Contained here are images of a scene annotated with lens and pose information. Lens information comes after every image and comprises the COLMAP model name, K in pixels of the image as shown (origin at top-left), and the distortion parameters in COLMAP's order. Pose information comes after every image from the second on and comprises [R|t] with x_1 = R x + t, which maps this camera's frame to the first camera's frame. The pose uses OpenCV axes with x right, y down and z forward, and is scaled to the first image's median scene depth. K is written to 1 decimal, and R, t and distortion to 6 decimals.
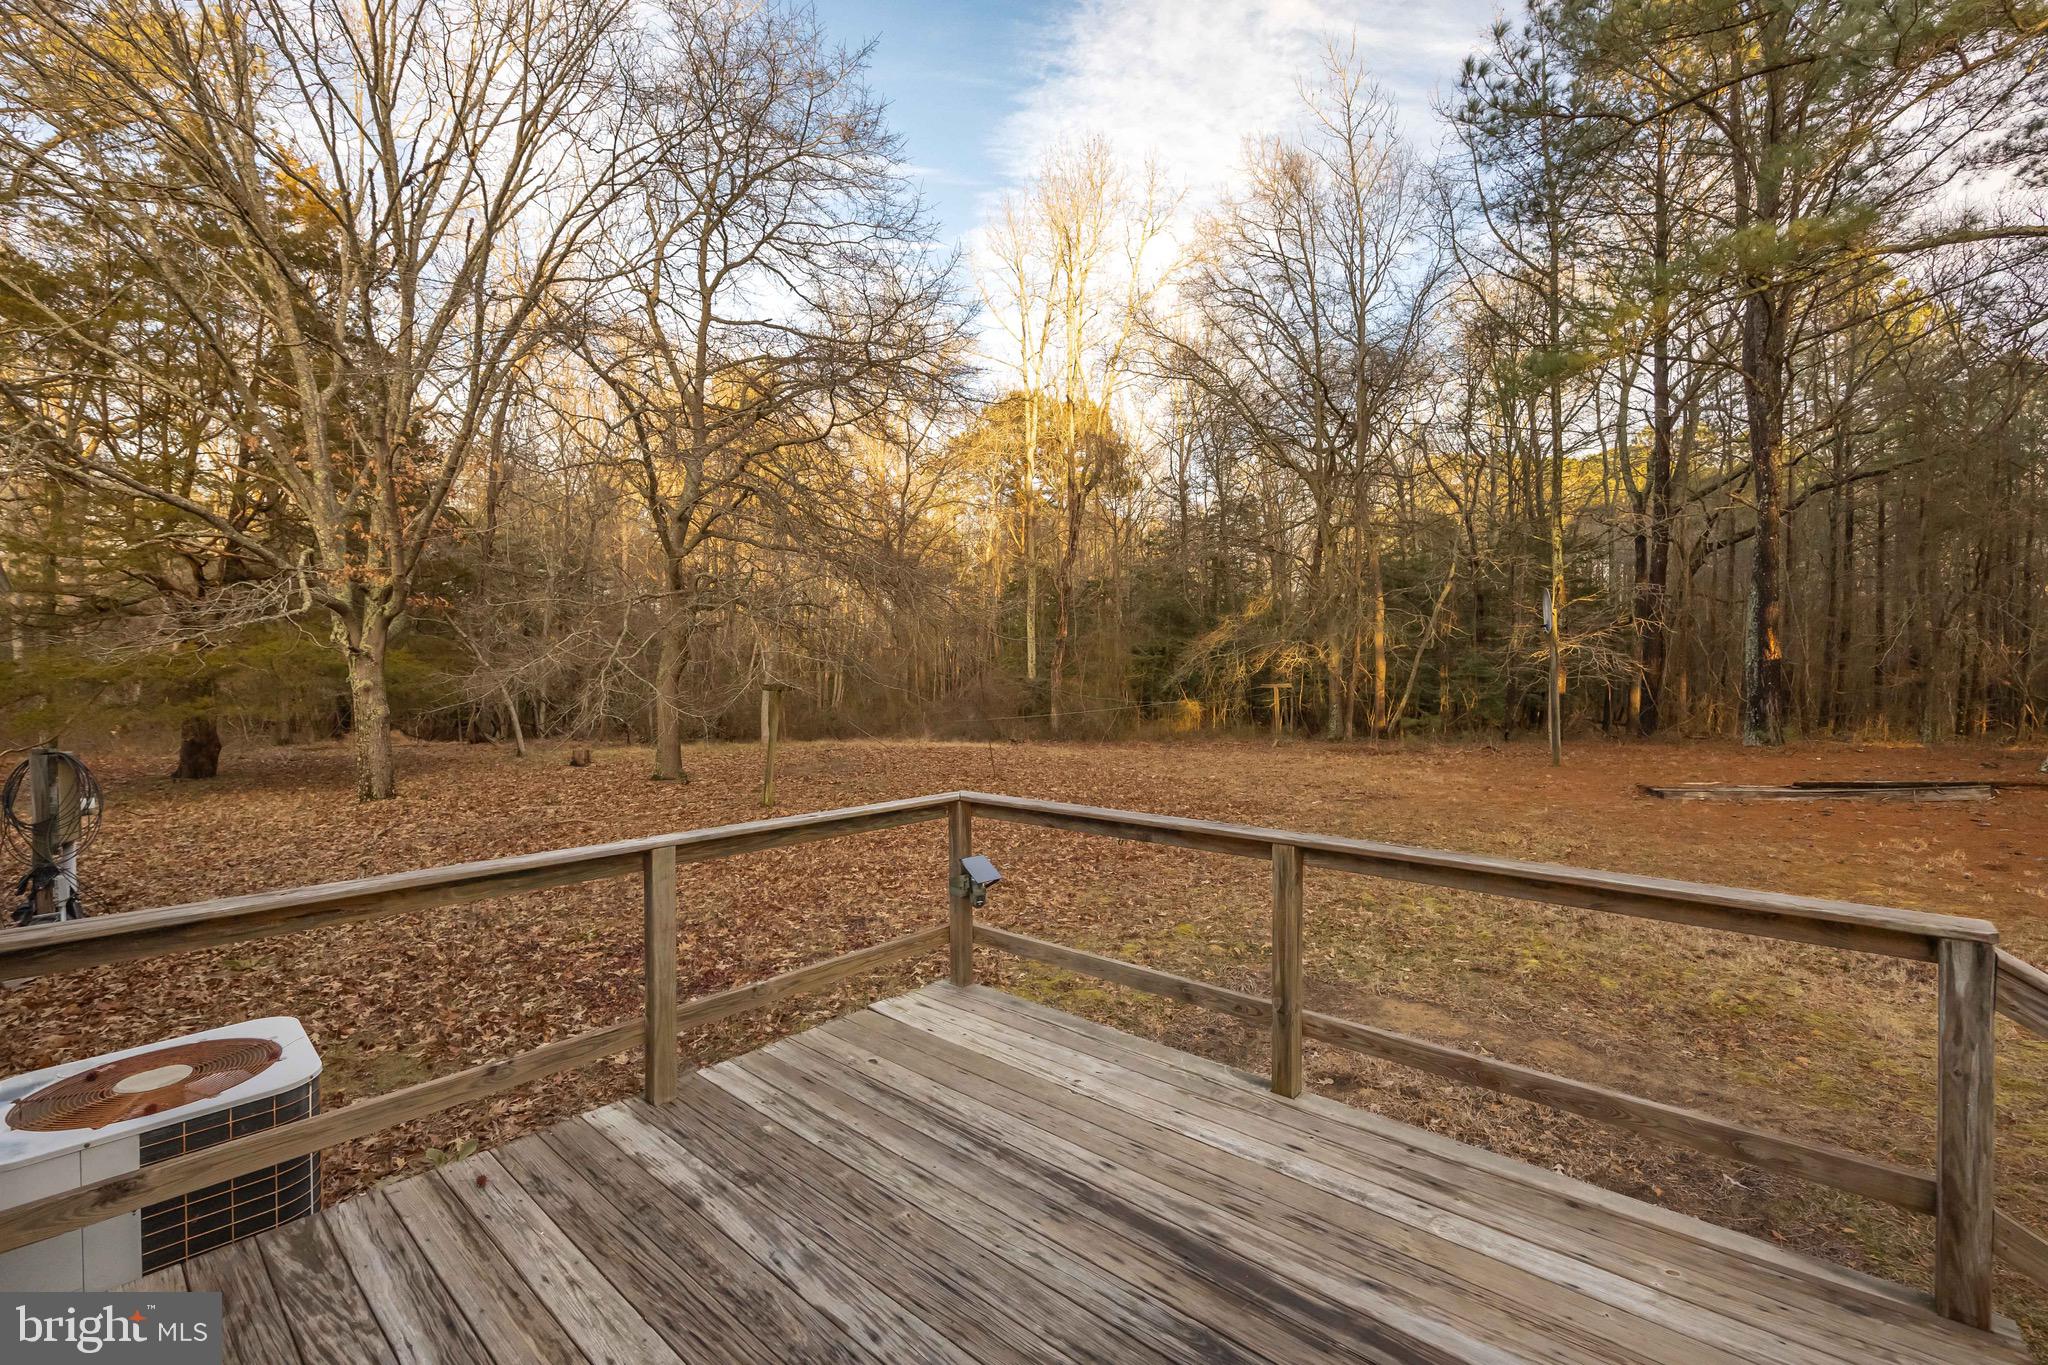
lens RADIAL K [[837.2, 0, 1024.0], [0, 837.2, 682.5], [0, 0, 1]] dist [-0.001685, -0.000142]
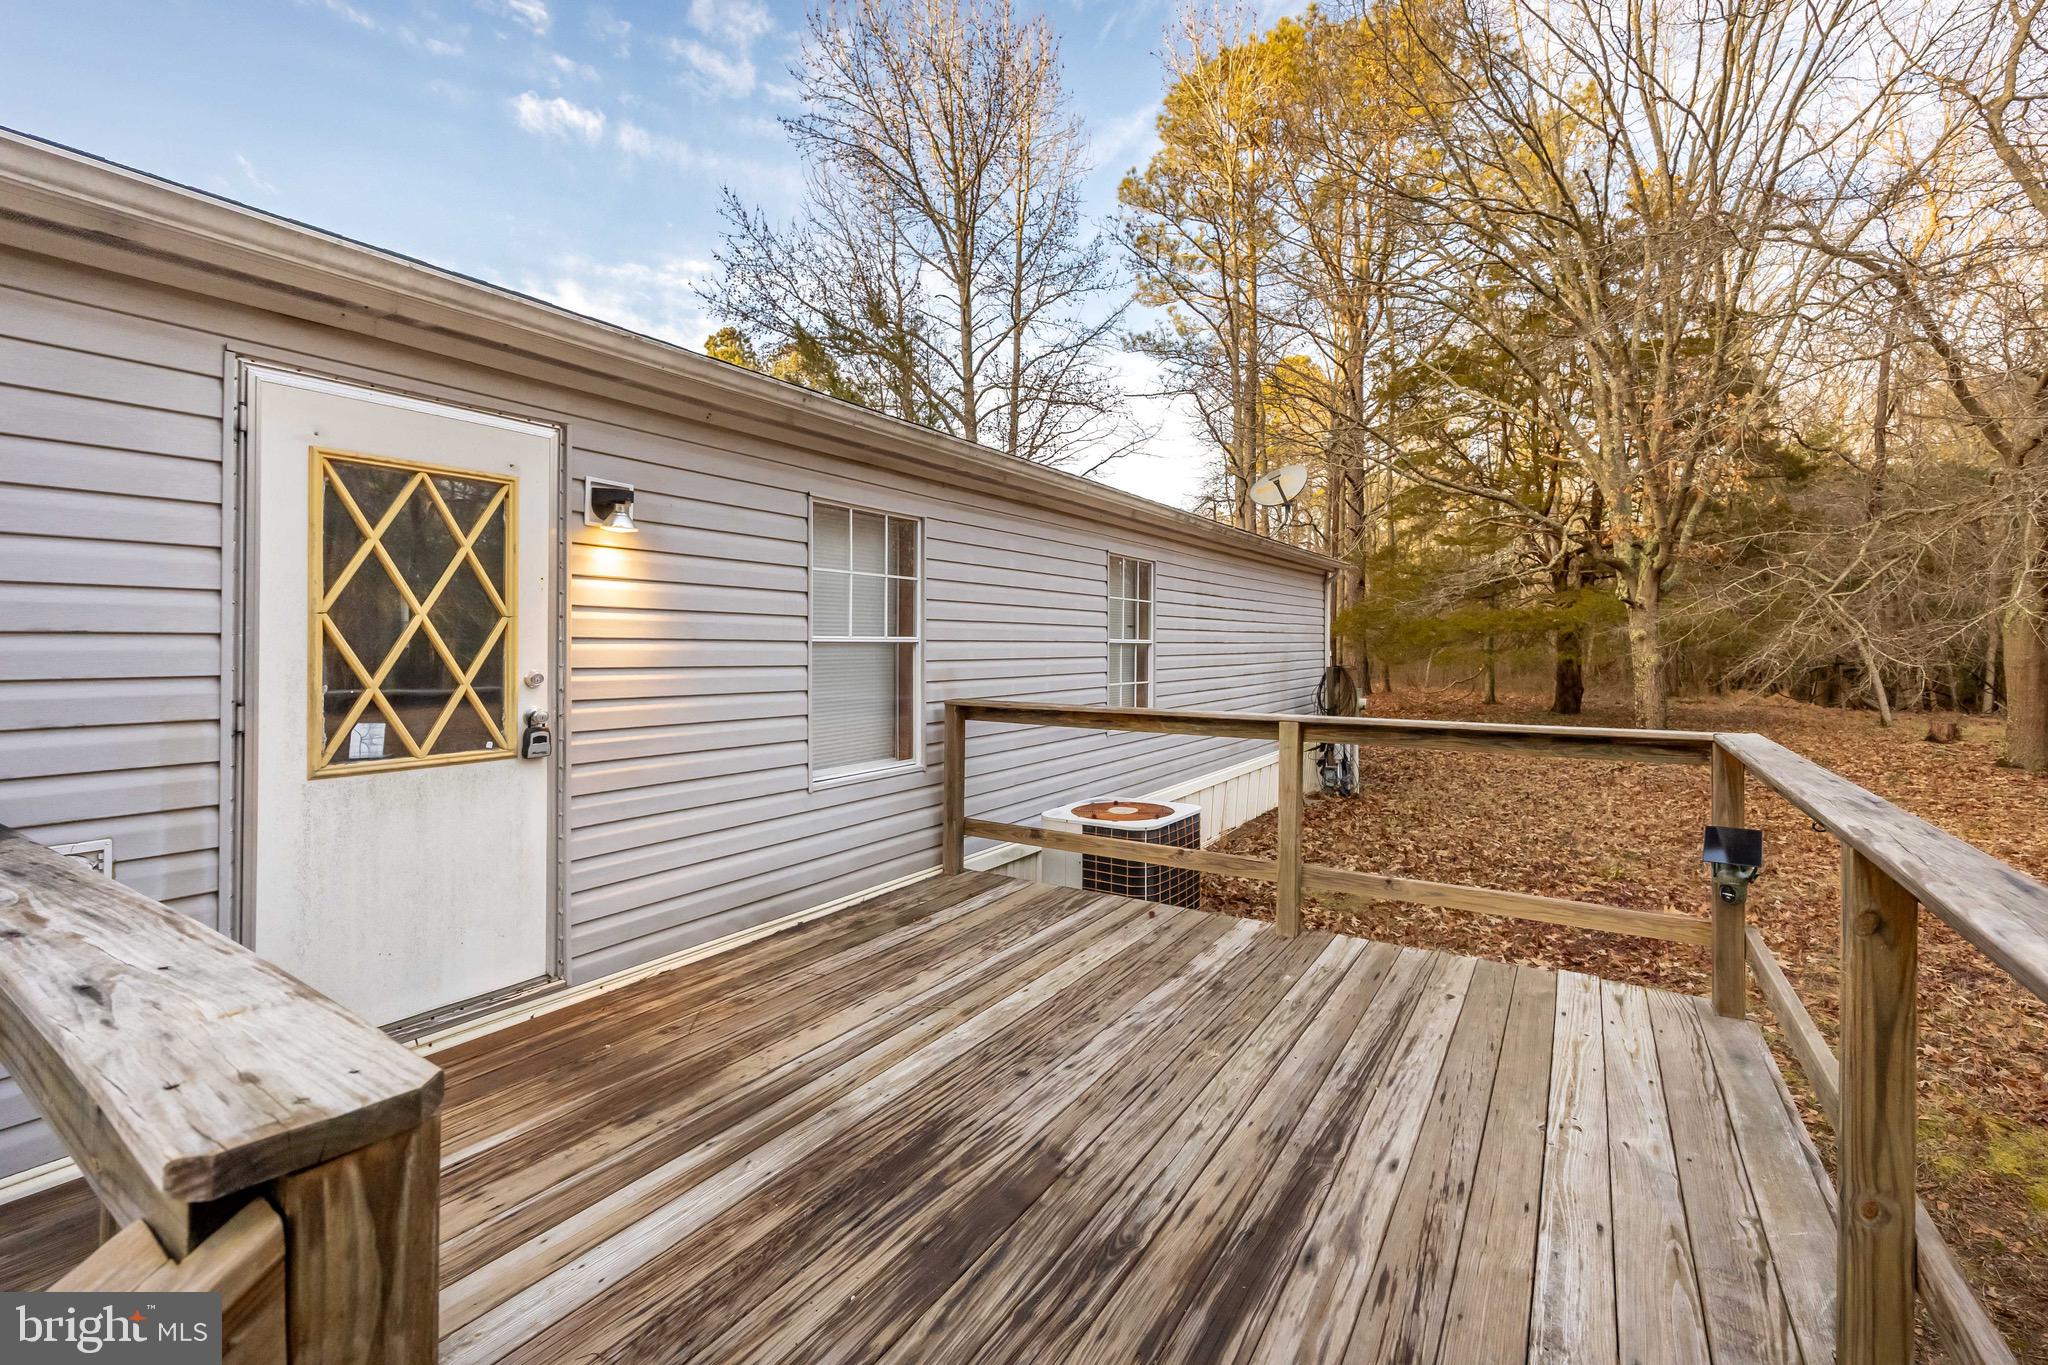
lens RADIAL K [[851.8, 0, 1103.1], [0, 851.8, 636.9], [0, 0, 1]] dist [-0.000659, -0.000024]
pose [[0.201240, -0.001420, -0.979541, 0.830342], [-0.010388, 0.999940, -0.003584, 0.098244], [0.979487, 0.010897, 0.201214, 0.585993]]
